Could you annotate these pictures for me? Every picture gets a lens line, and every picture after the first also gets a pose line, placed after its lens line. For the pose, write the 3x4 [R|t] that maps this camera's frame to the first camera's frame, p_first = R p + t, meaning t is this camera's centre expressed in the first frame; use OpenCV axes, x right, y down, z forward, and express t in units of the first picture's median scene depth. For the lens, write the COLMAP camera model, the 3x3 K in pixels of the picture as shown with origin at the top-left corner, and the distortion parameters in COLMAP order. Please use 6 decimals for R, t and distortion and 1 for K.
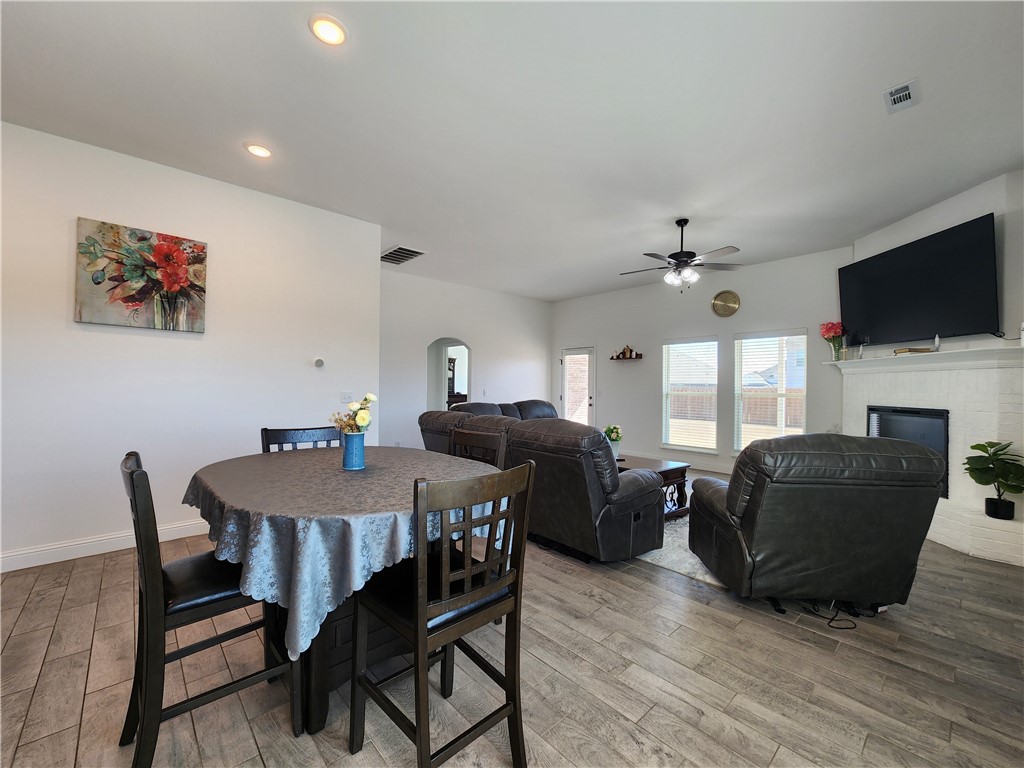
lens RADIAL K [[418.7, 0, 516.6], [0, 418.7, 384.8], [0, 0, 1]] dist [0.002416, 0.000514]
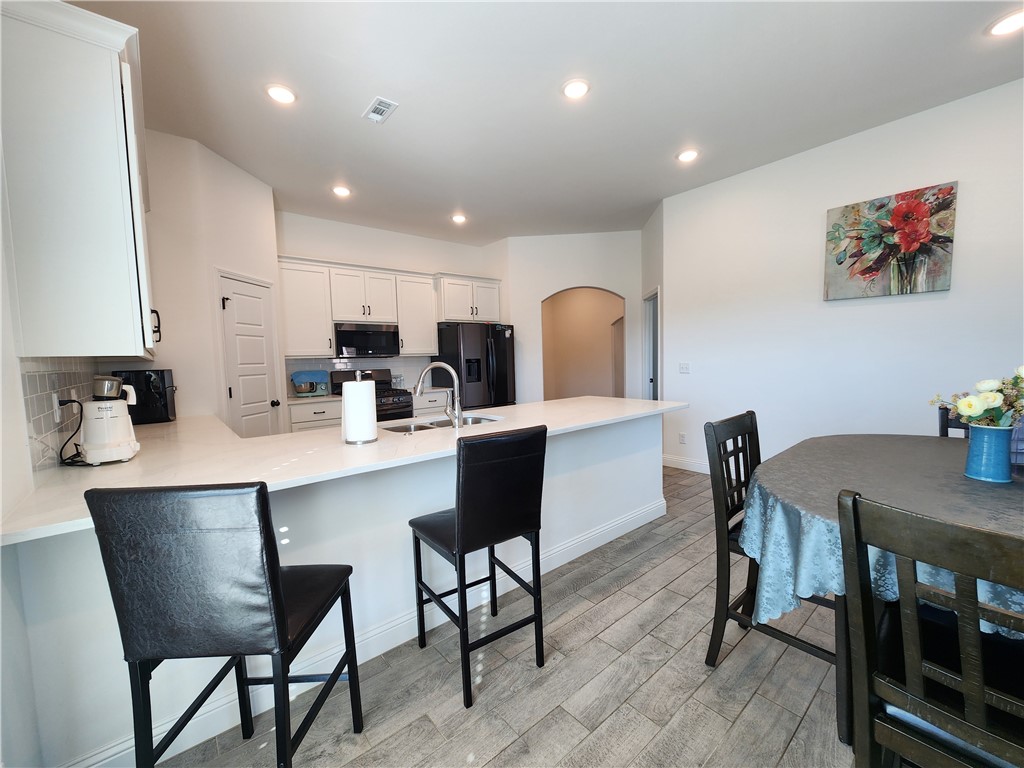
lens RADIAL K [[418.7, 0, 517.5], [0, 418.7, 383.5], [0, 0, 1]] dist [0.002416, 0.000514]
pose [[-0.031179, 0.056594, -0.997910, 0.163789], [0.028433, 0.998042, 0.055713, -0.006145], [0.999109, -0.026636, -0.032728, 0.151103]]
